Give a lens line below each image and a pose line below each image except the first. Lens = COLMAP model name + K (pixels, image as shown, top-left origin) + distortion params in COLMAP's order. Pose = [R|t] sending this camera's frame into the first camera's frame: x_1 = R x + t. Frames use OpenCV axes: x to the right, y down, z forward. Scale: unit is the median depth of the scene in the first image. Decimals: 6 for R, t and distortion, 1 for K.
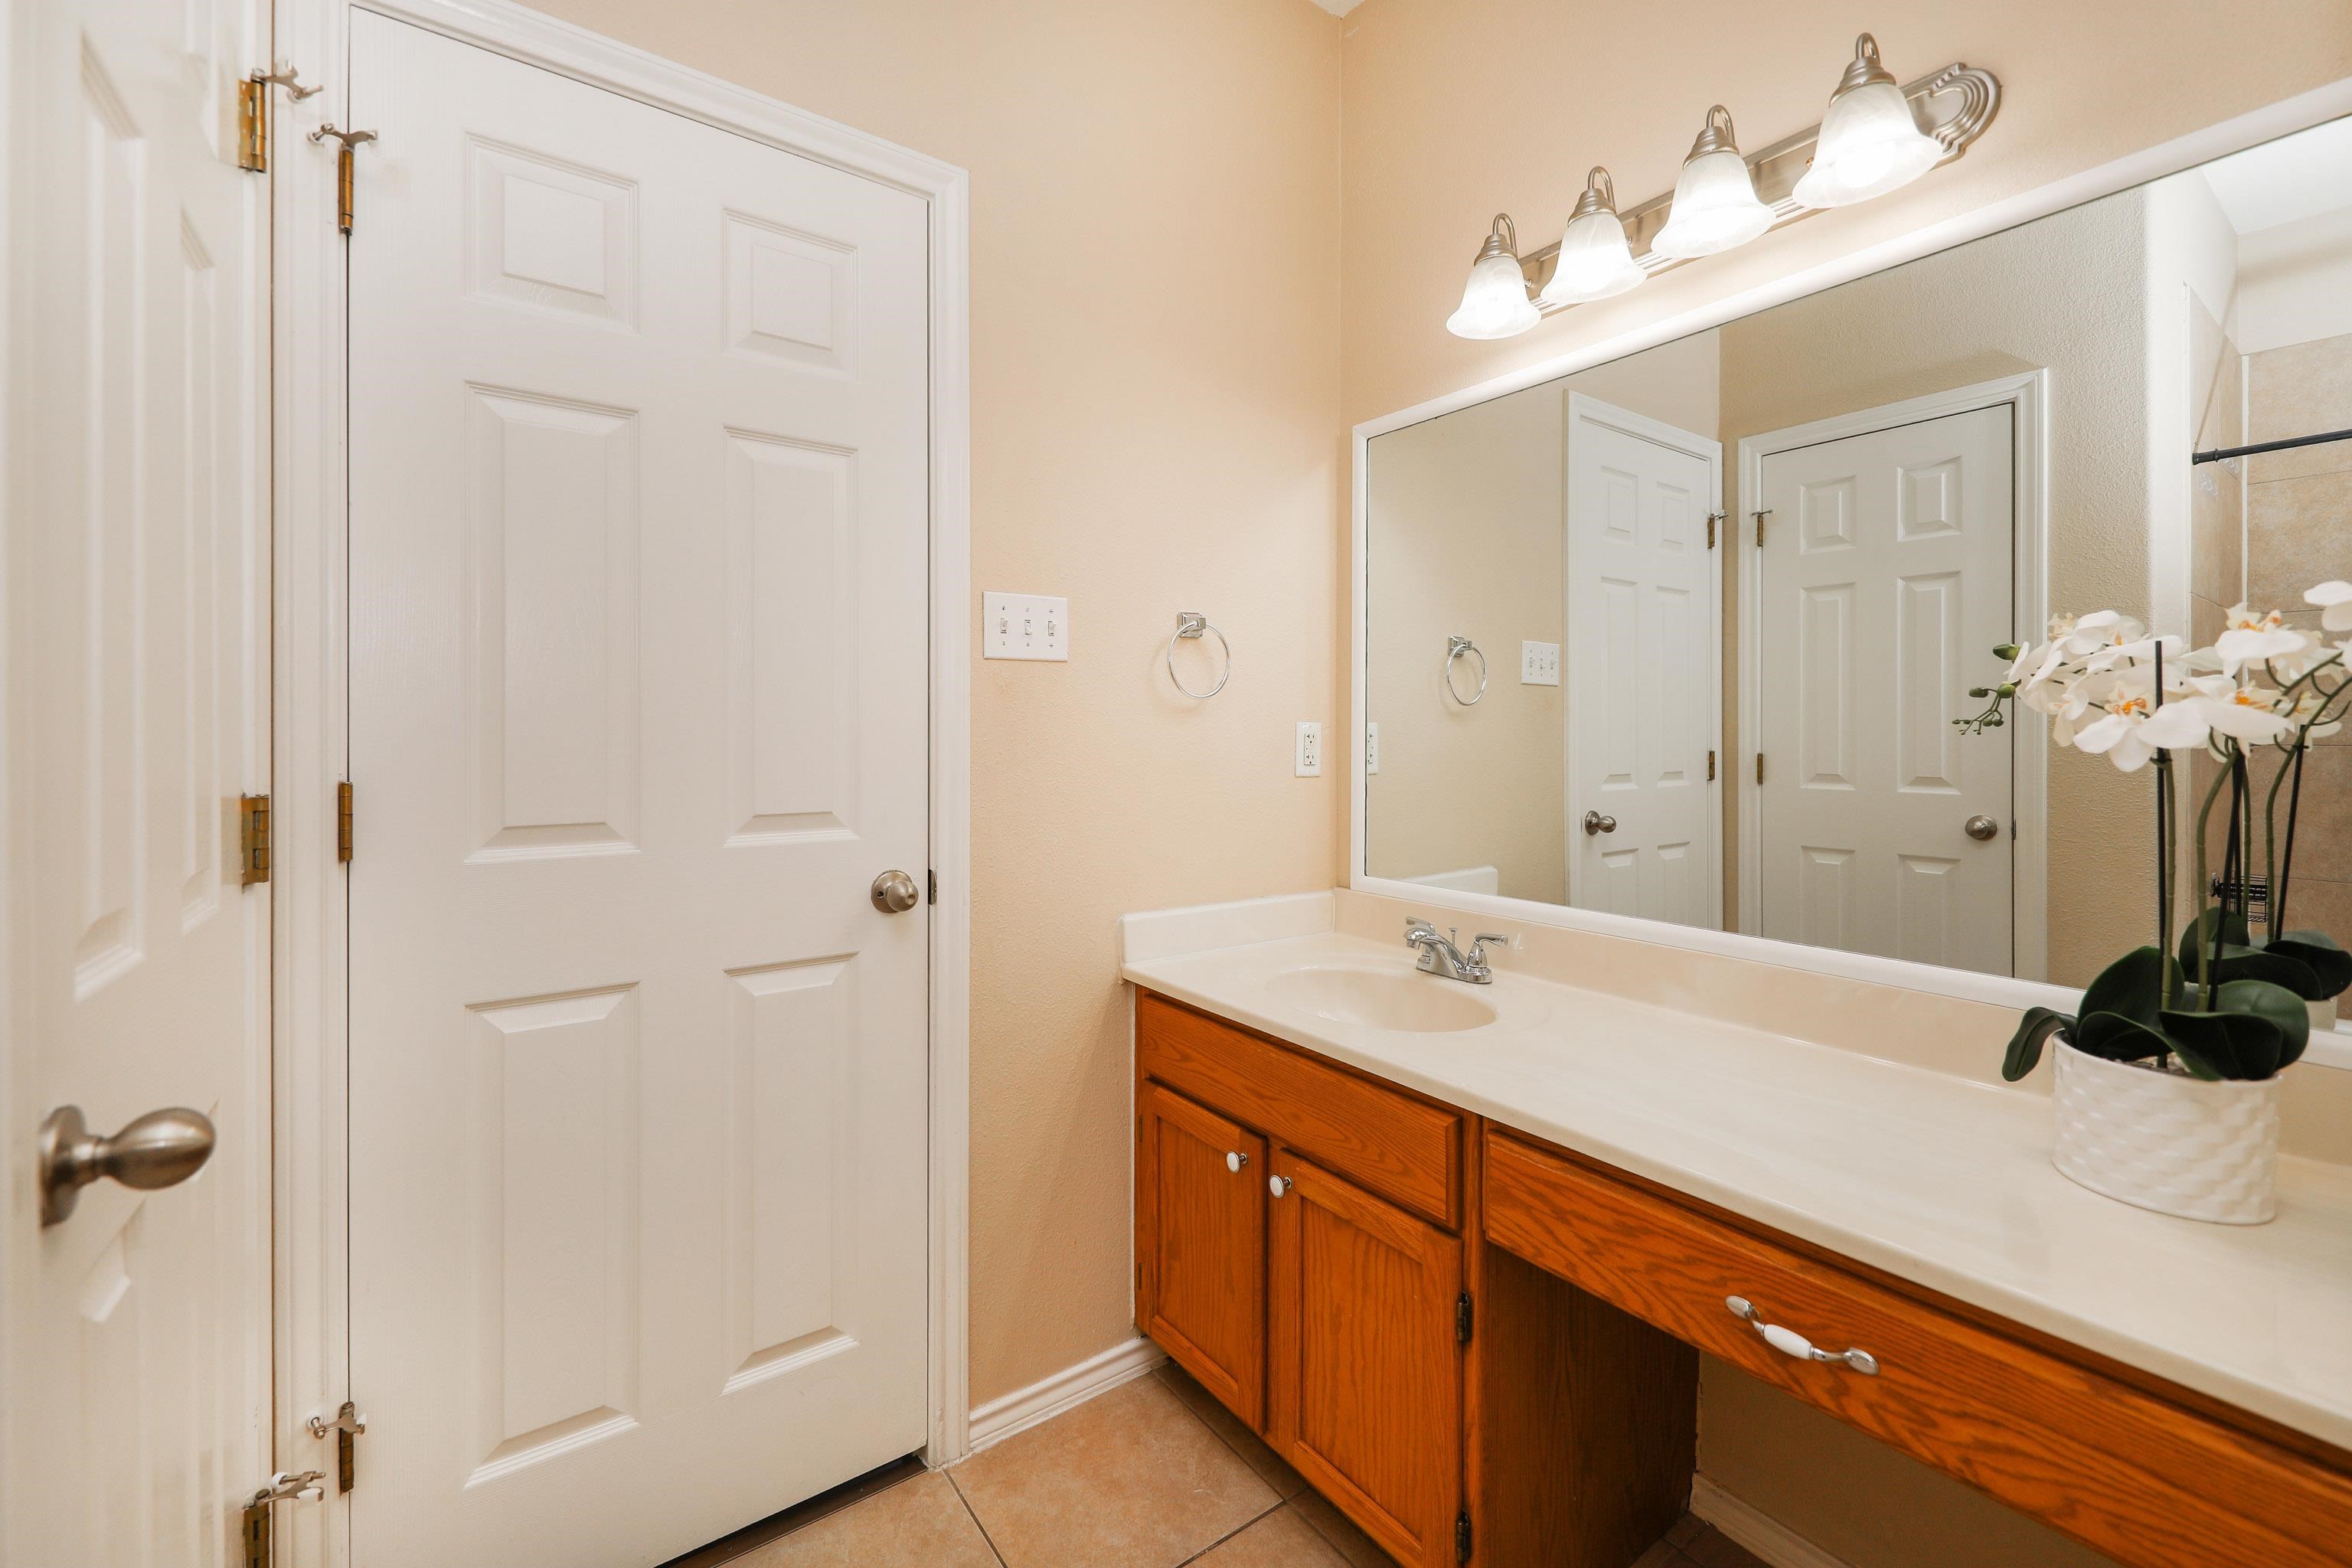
lens RADIAL K [[953.3, 0, 1171.1], [0, 953.3, 745.0], [0, 0, 1]] dist [0.011773, -0.007342]
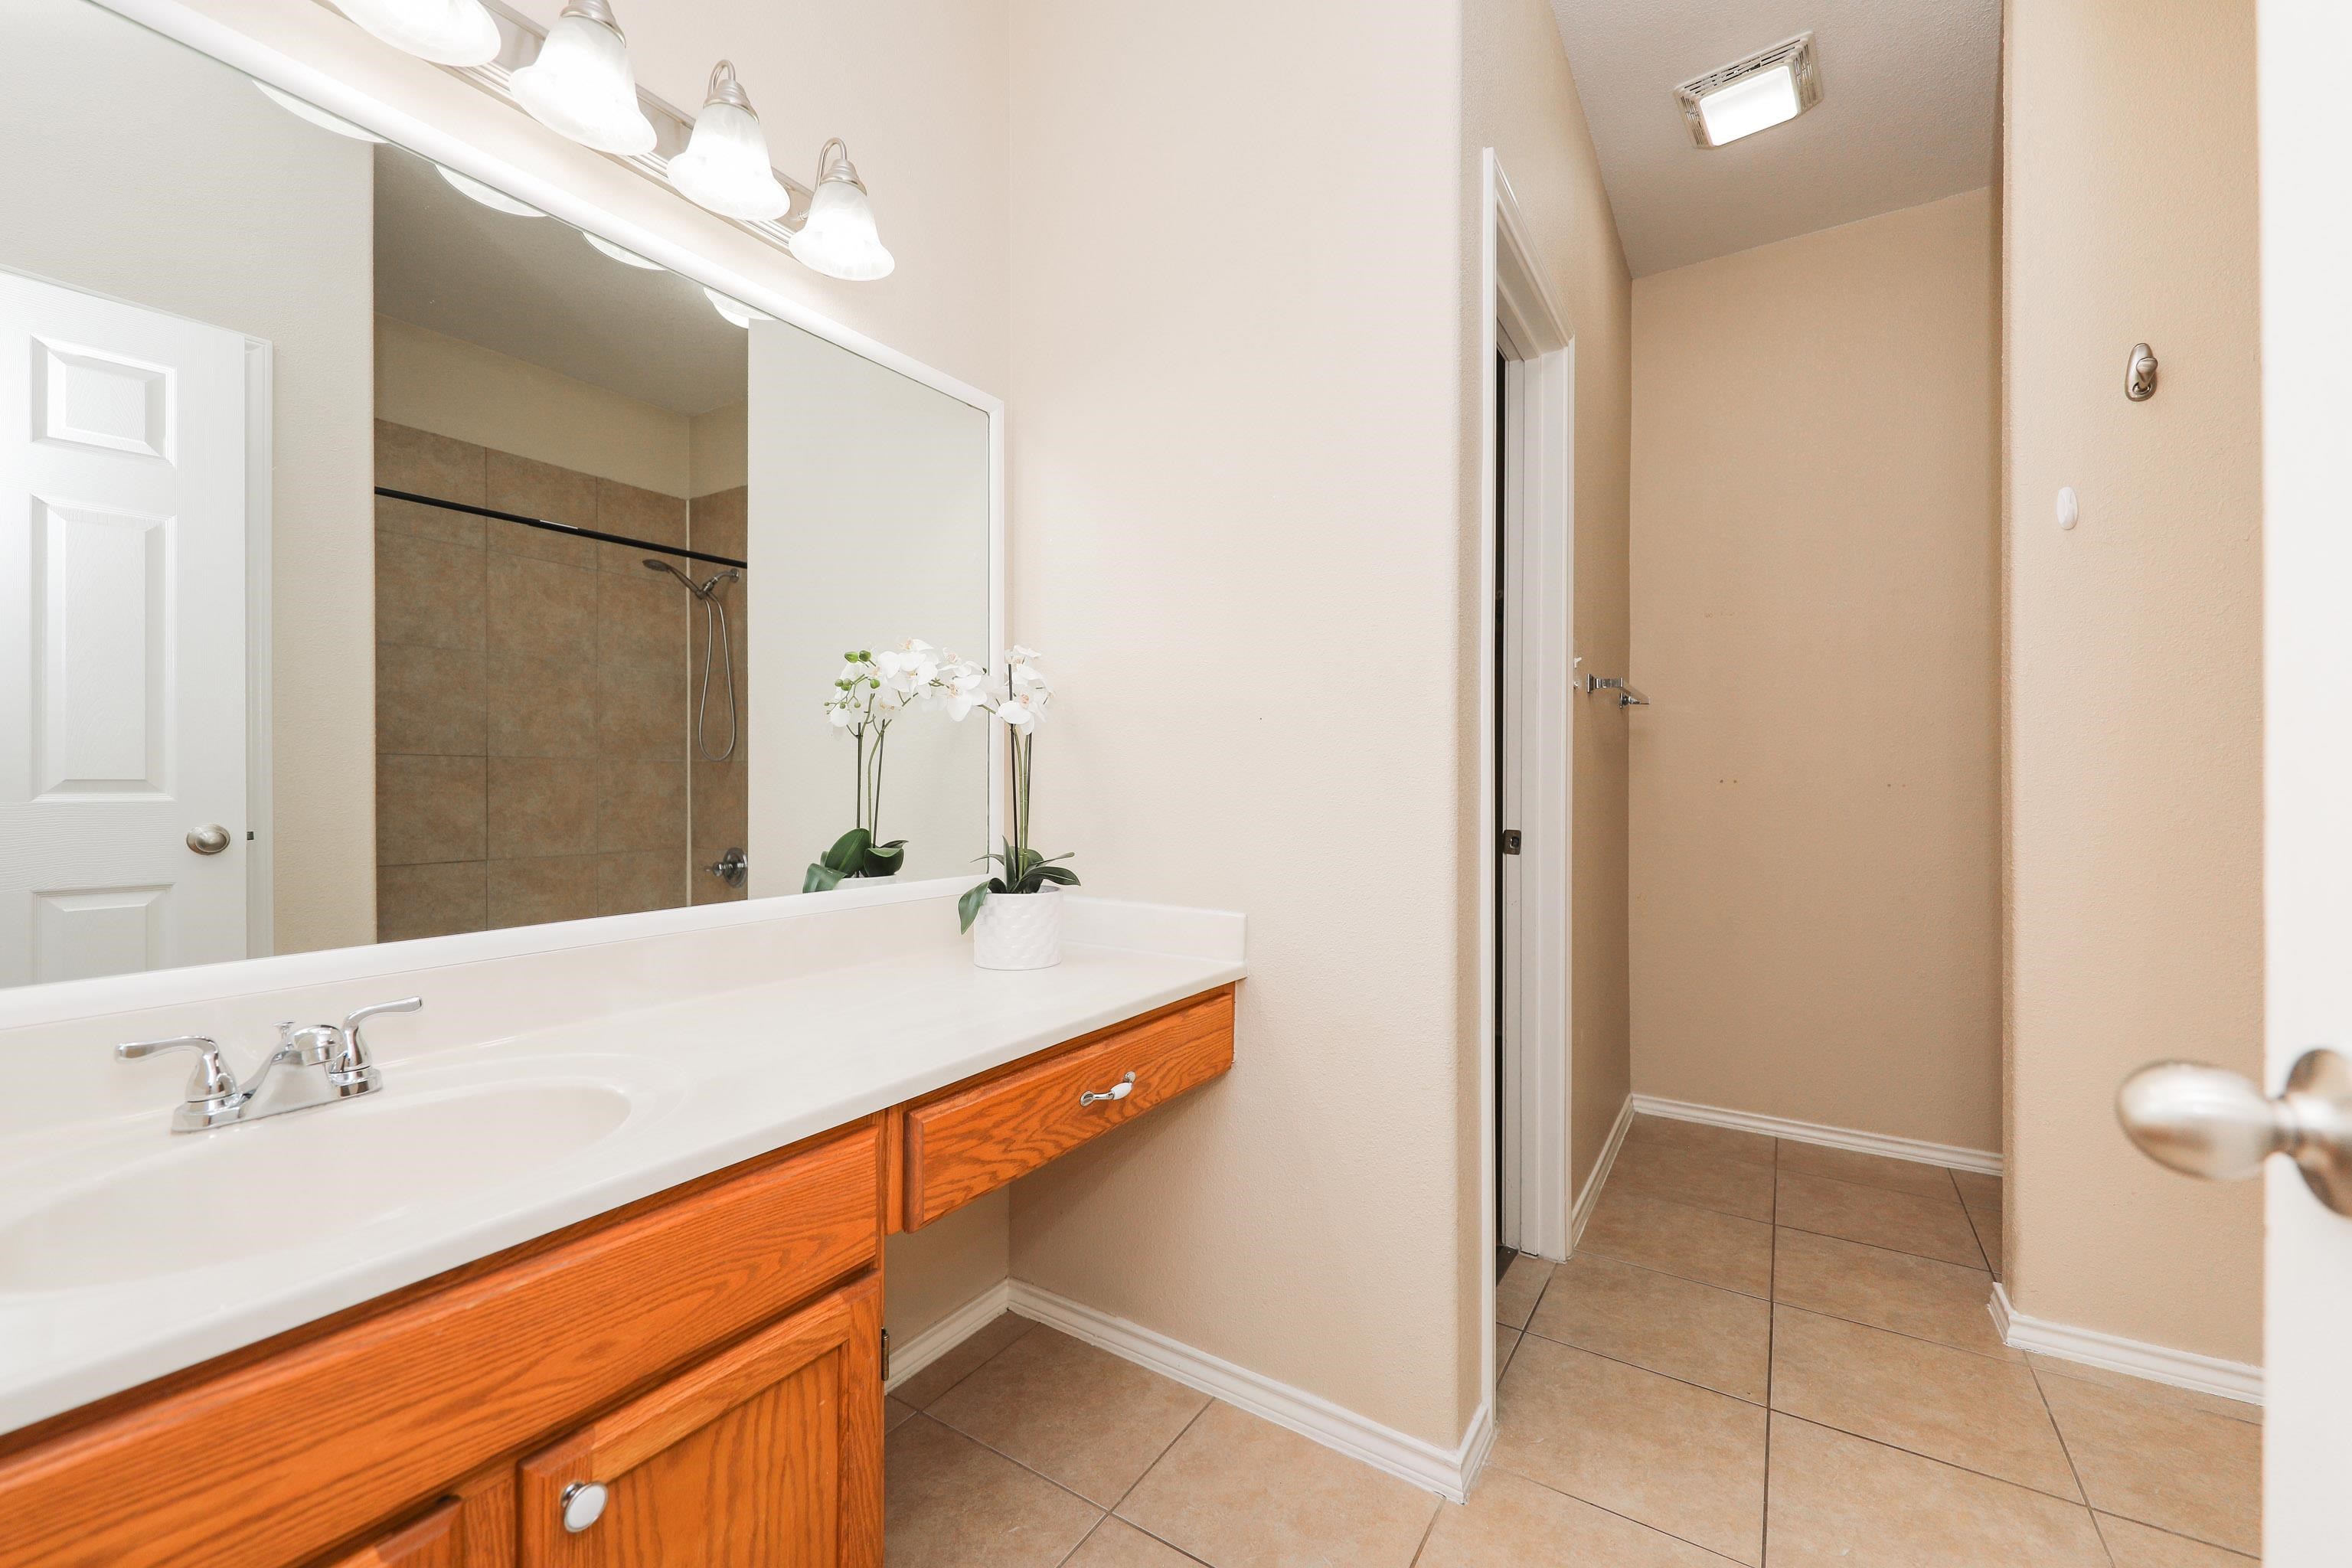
lens RADIAL K [[948.1, 0, 1182.8], [0, 948.1, 792.9], [0, 0, 1]] dist [0.001552, -0.000180]
pose [[-0.380316, -0.007598, 0.924825, -0.570860], [0.014136, 0.999802, 0.014027, 0.085801], [-0.924748, 0.018408, -0.380134, 1.046931]]
